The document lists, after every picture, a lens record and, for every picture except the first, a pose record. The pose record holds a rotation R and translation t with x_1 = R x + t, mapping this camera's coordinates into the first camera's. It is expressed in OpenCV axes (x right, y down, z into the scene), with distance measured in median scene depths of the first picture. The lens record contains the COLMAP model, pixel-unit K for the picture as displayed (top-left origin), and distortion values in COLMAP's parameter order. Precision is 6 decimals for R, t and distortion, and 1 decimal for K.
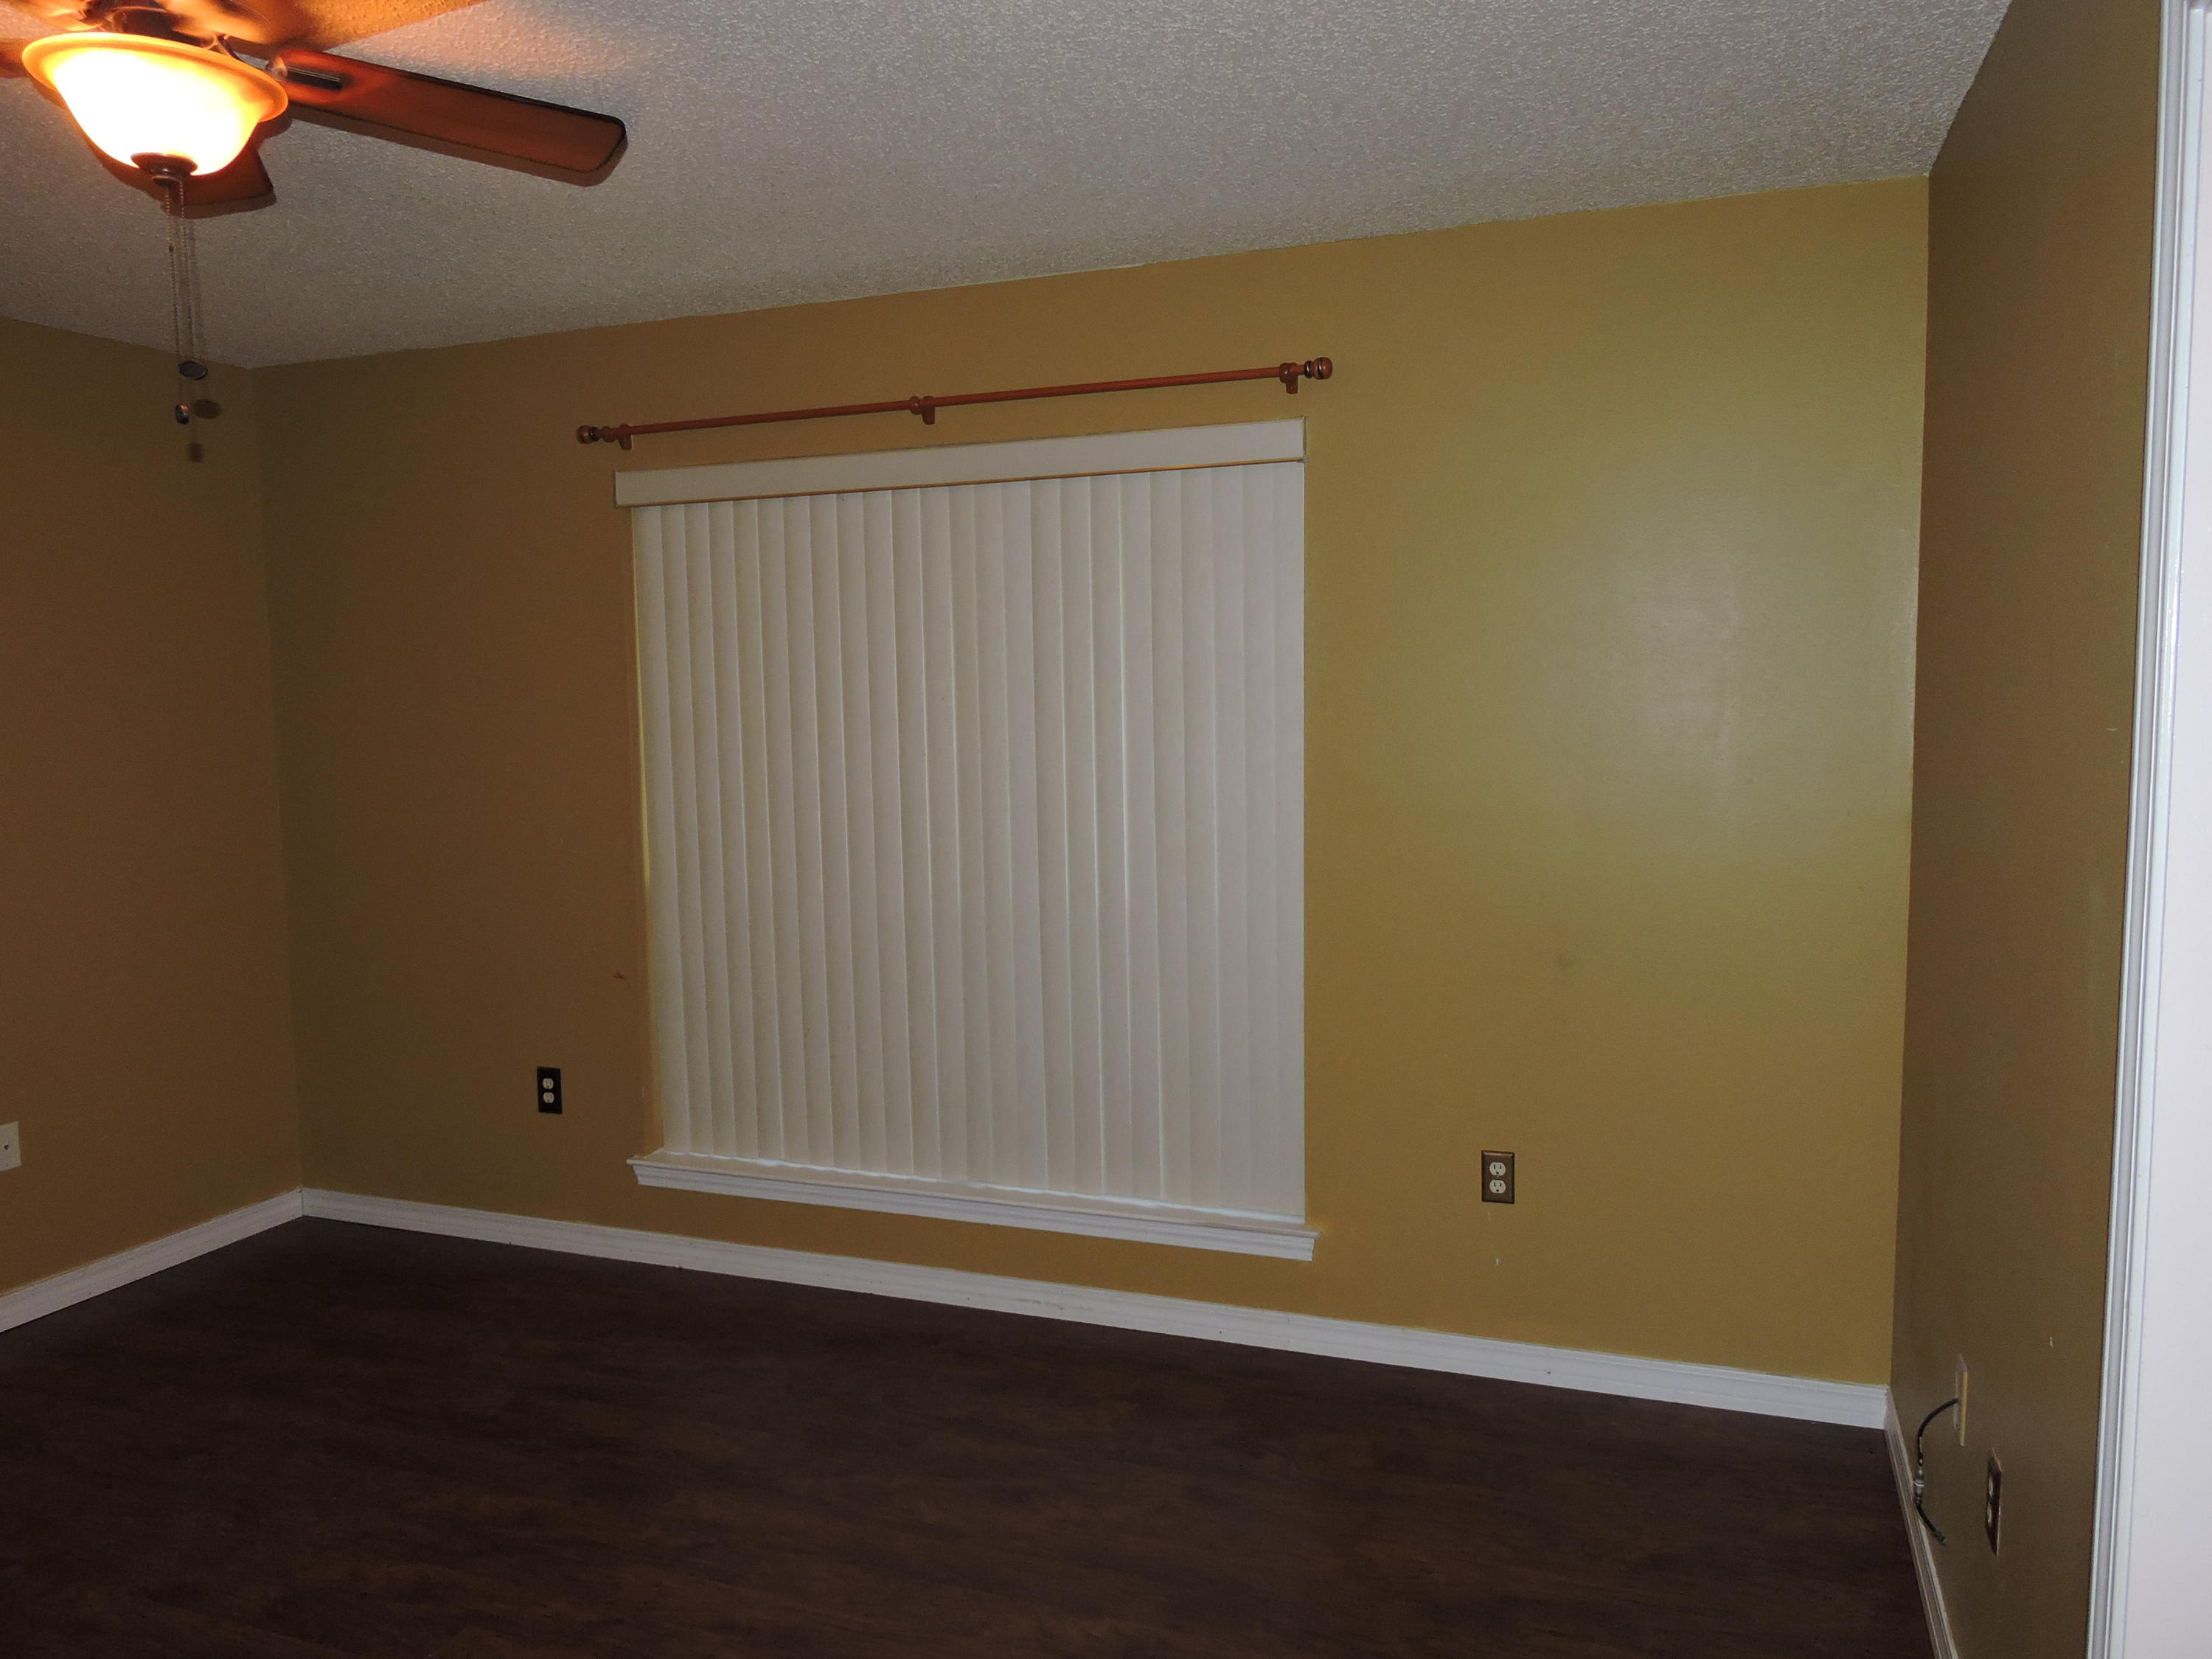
lens RADIAL K [[1580.6, 0, 1095.9], [0, 1580.6, 833.0], [0, 0, 1]] dist [0.001156, -0.006059]
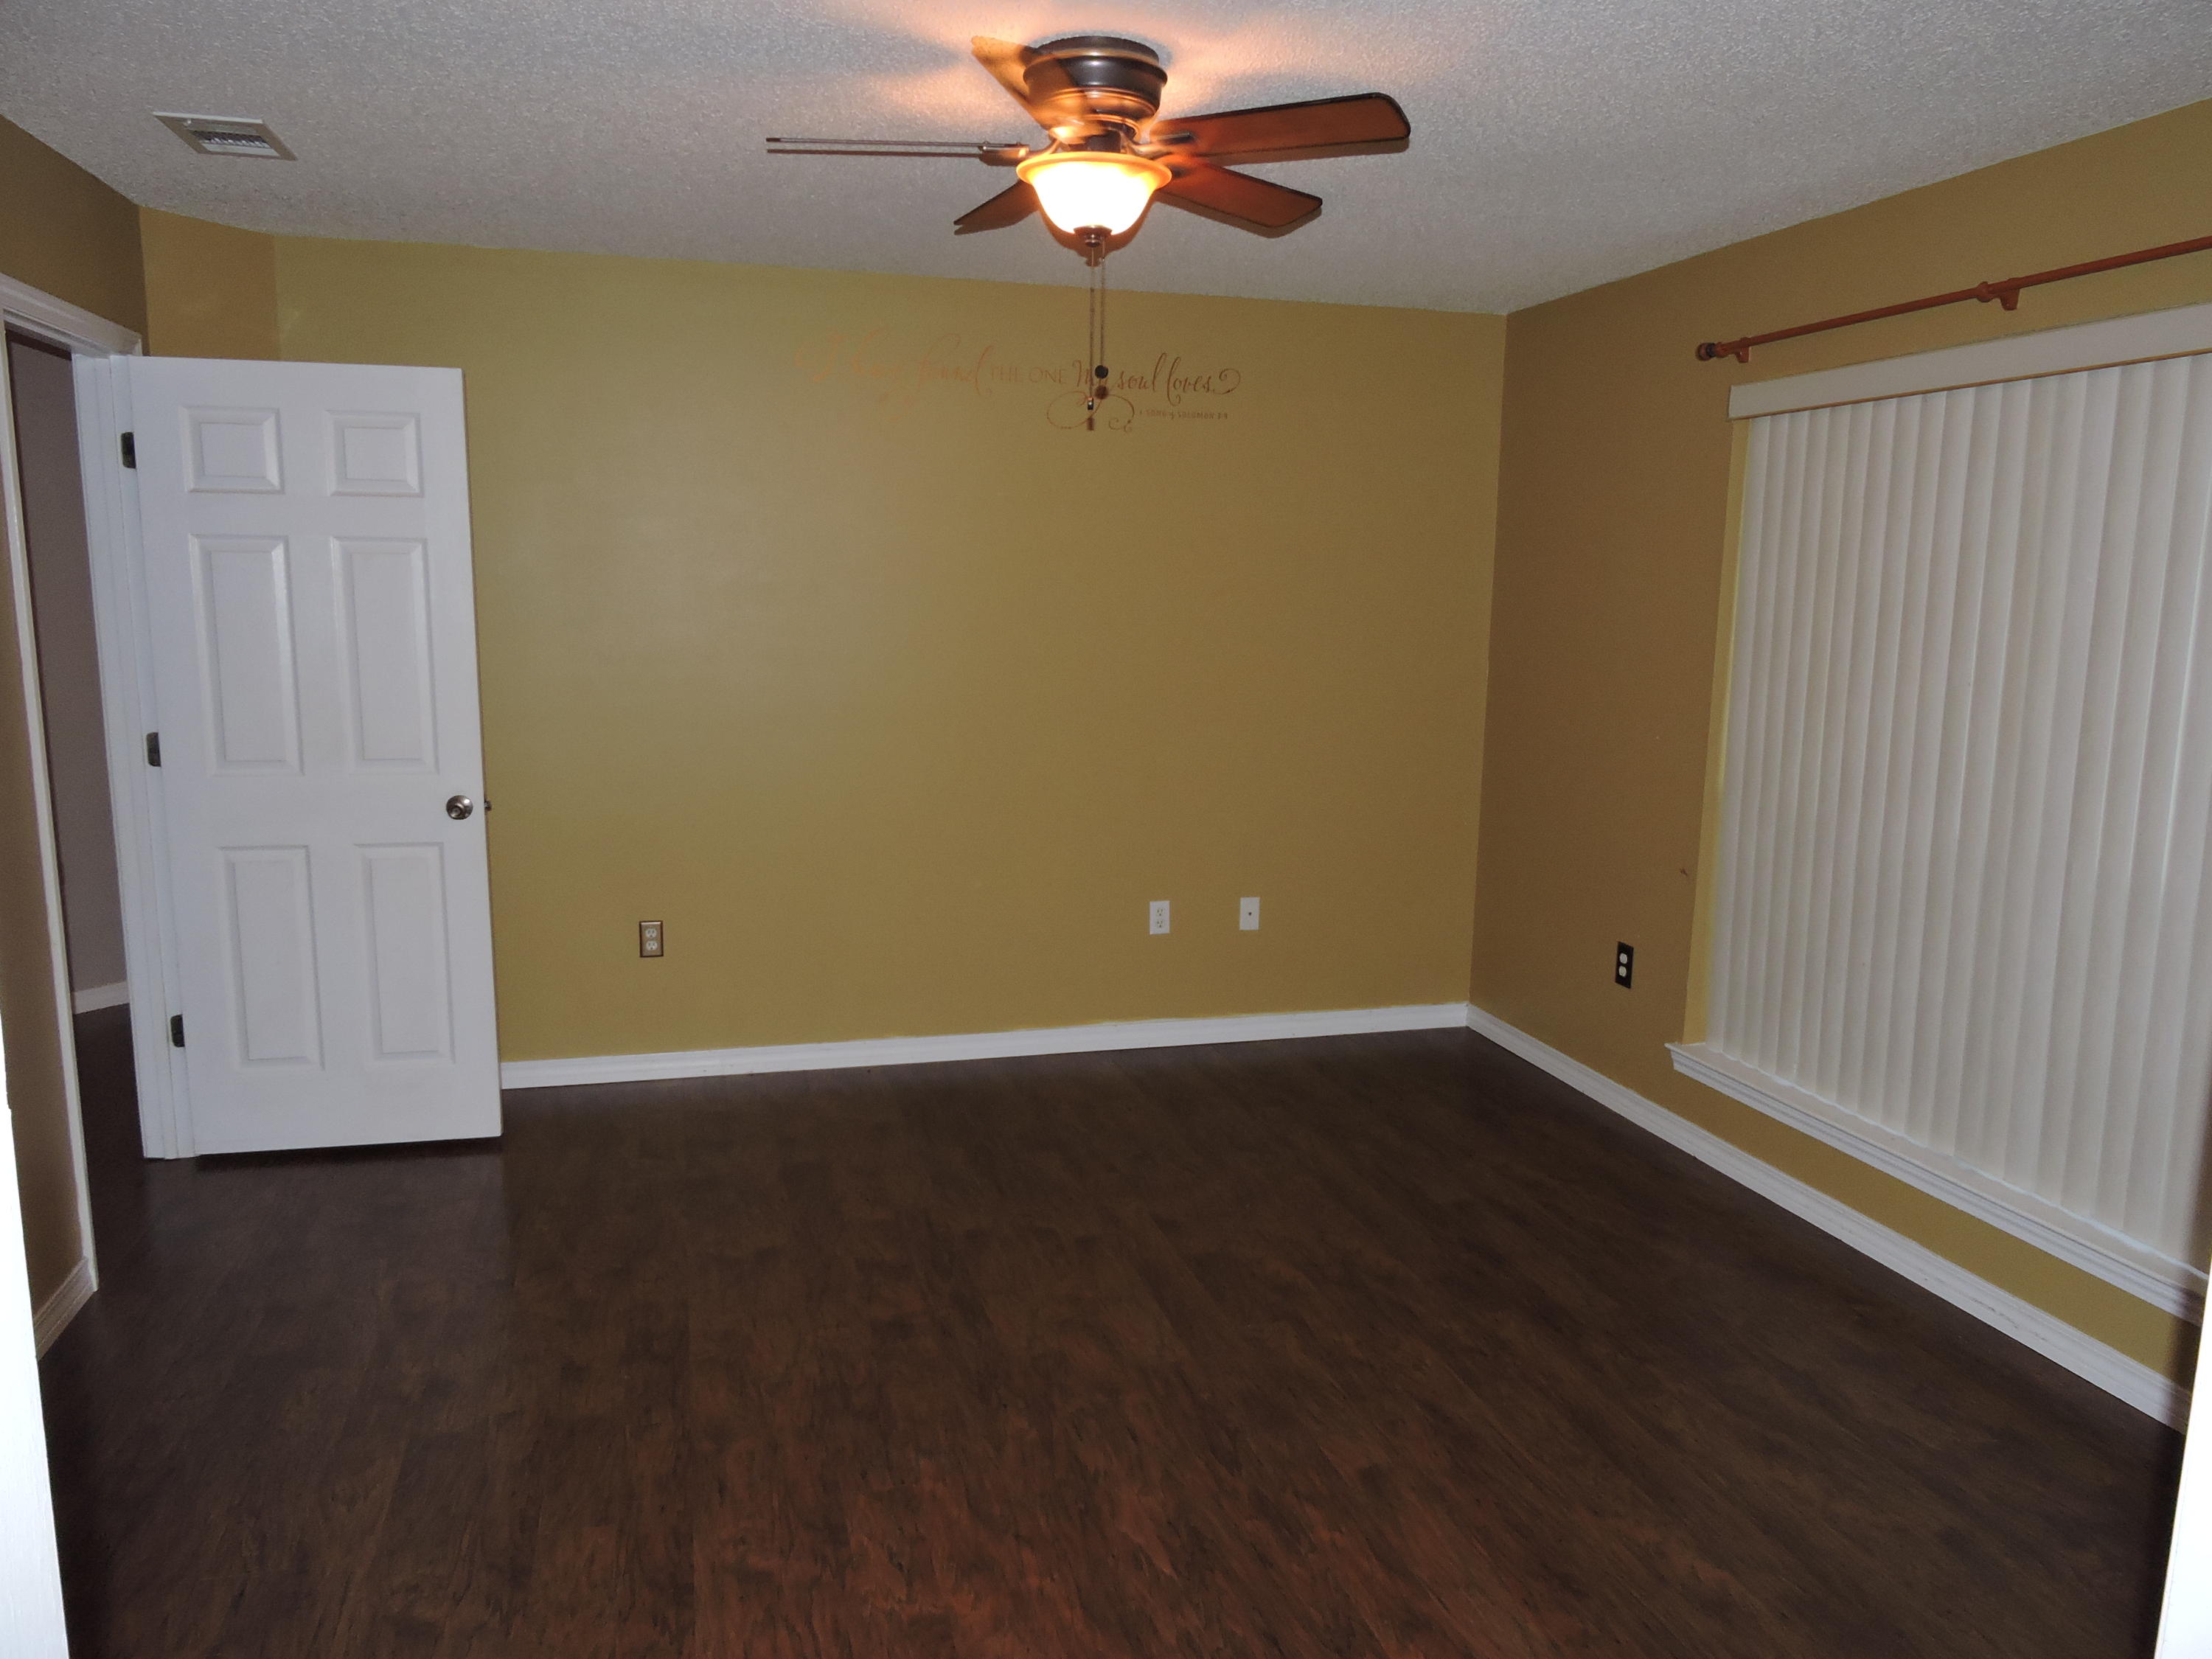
lens RADIAL K [[1580.6, 0, 1114.4], [0, 1580.6, 831.0], [0, 0, 1]] dist [0.001156, -0.006059]
pose [[0.589684, 0.151323, -0.793331, 0.318196], [-0.097959, 0.988439, 0.115726, -0.021938], [0.801671, 0.009472, 0.597690, 0.067923]]
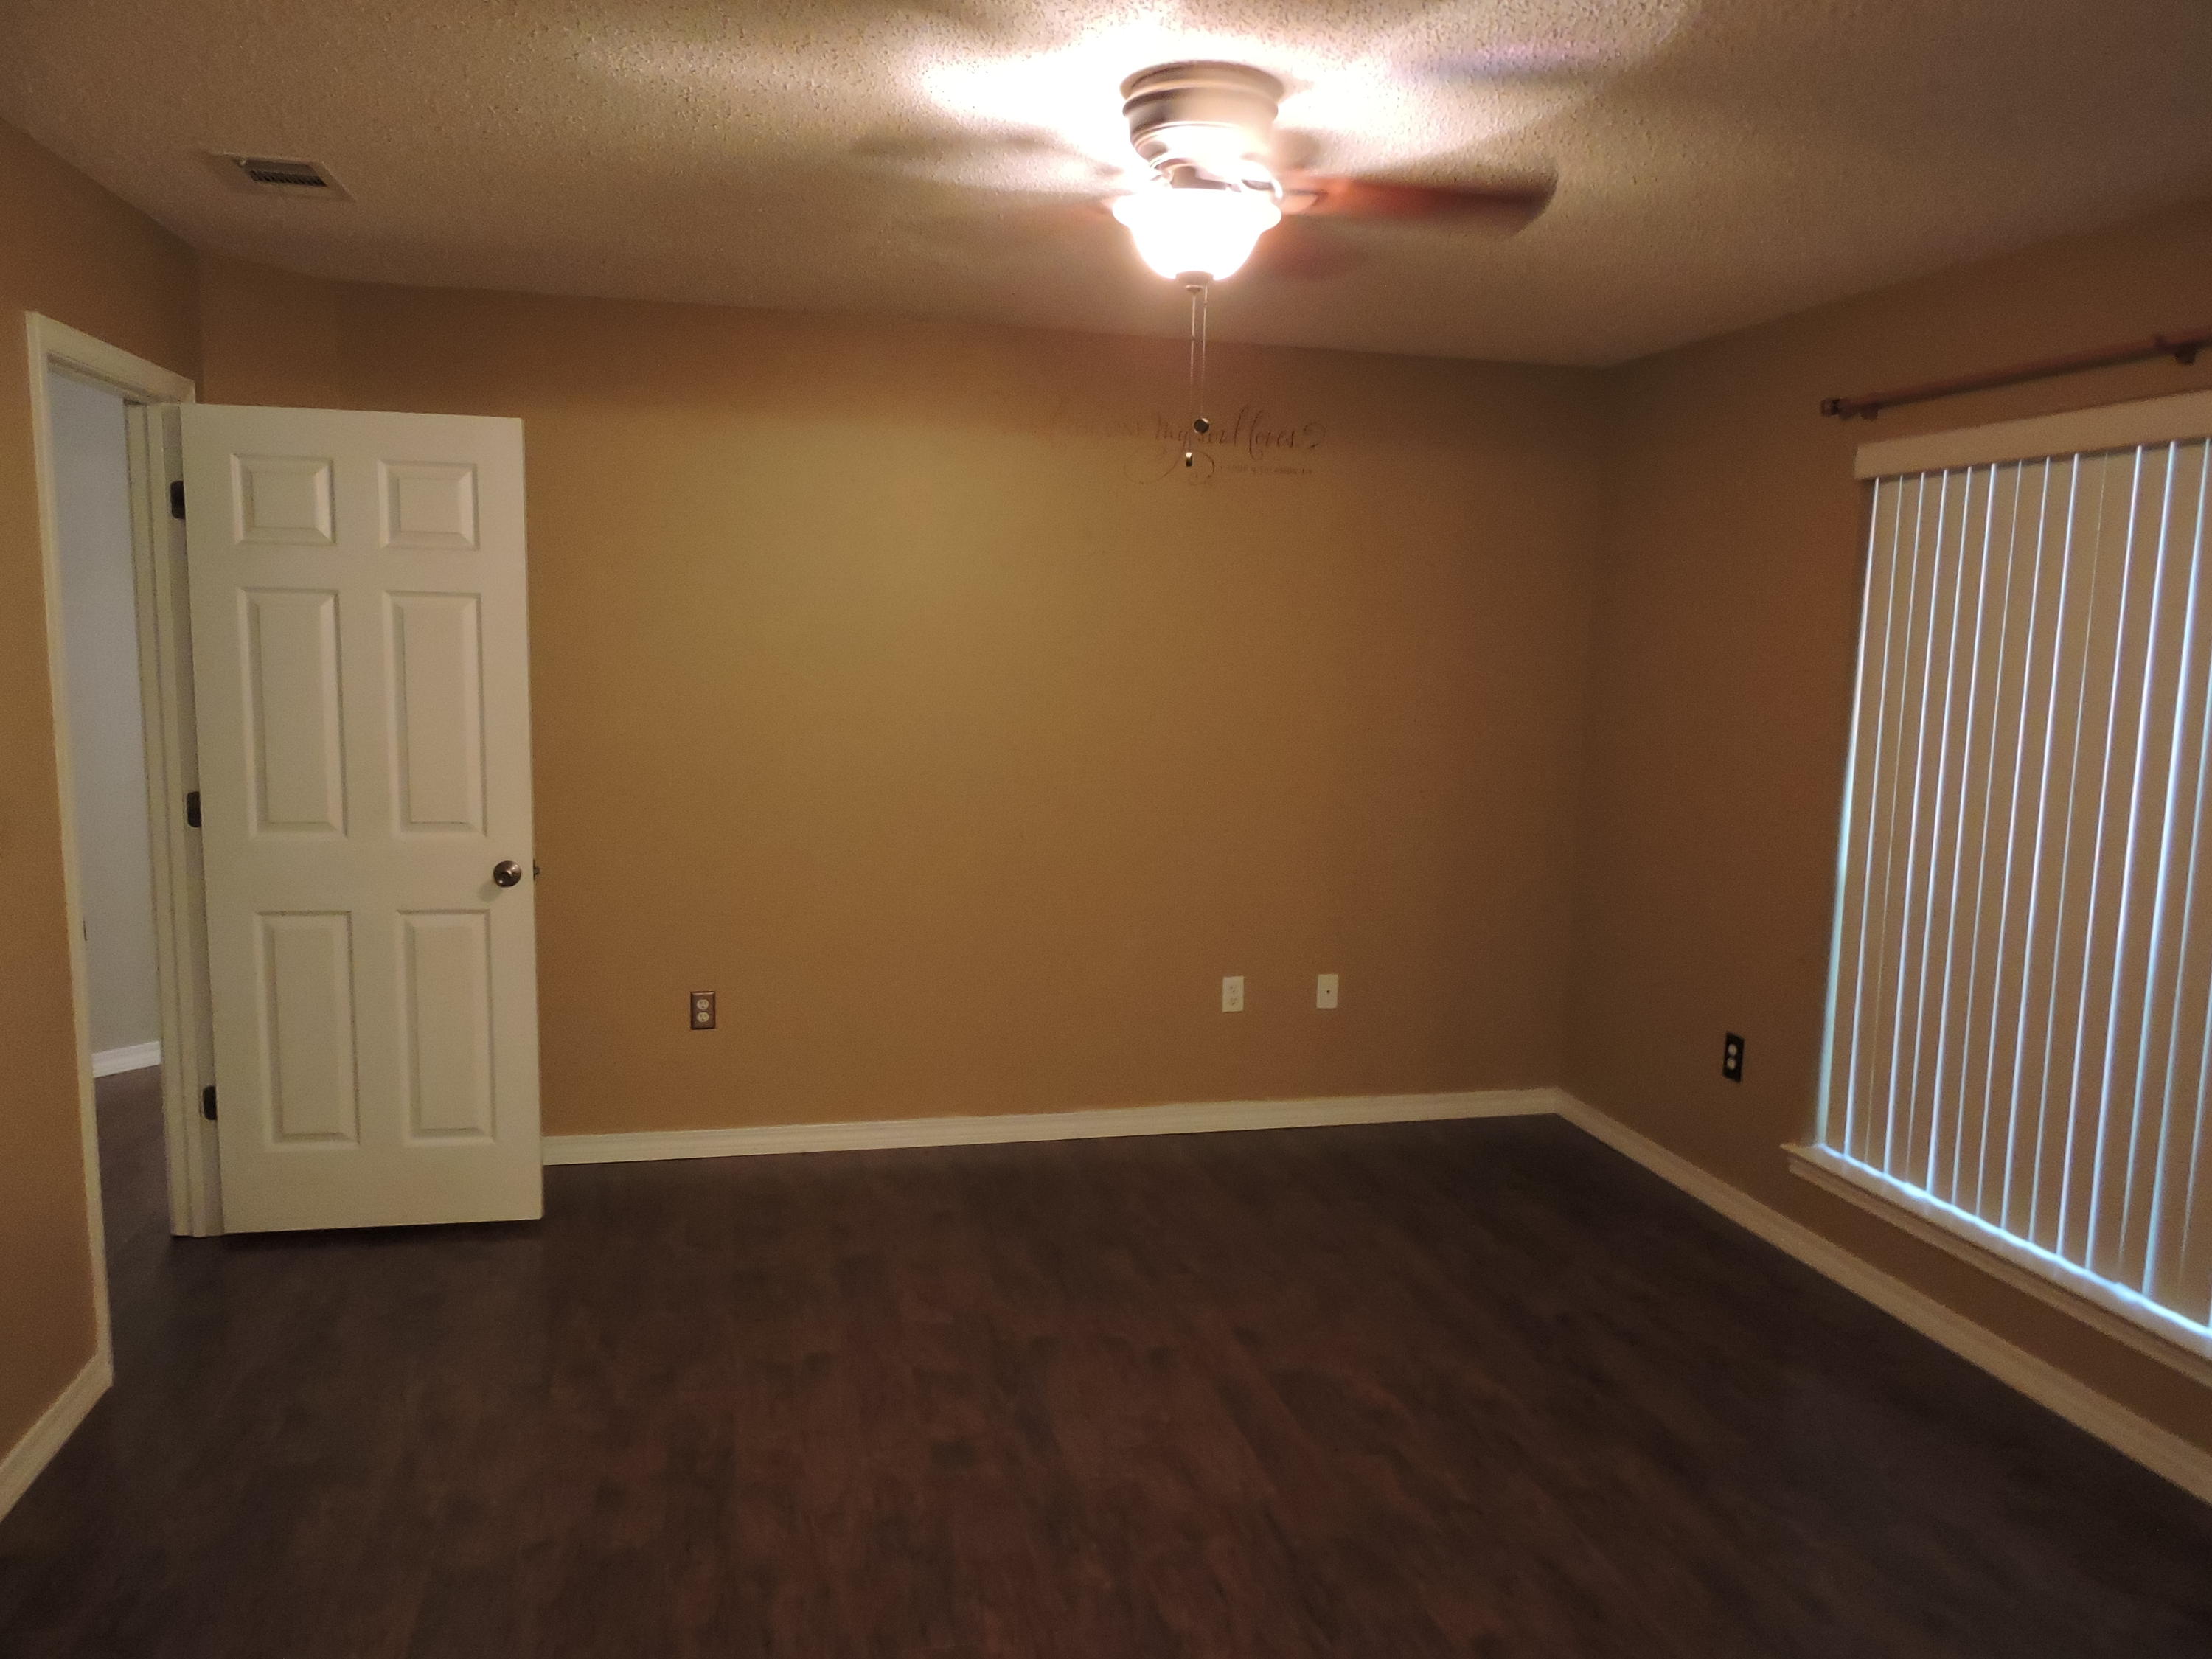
lens RADIAL K [[1580.6, 0, 1110.6], [0, 1580.6, 827.4], [0, 0, 1]] dist [0.001156, -0.006059]
pose [[0.561079, 0.132627, -0.817068, 0.258813], [-0.109206, 0.990313, 0.085756, -0.029520], [0.820527, 0.041113, 0.570127, 0.086775]]
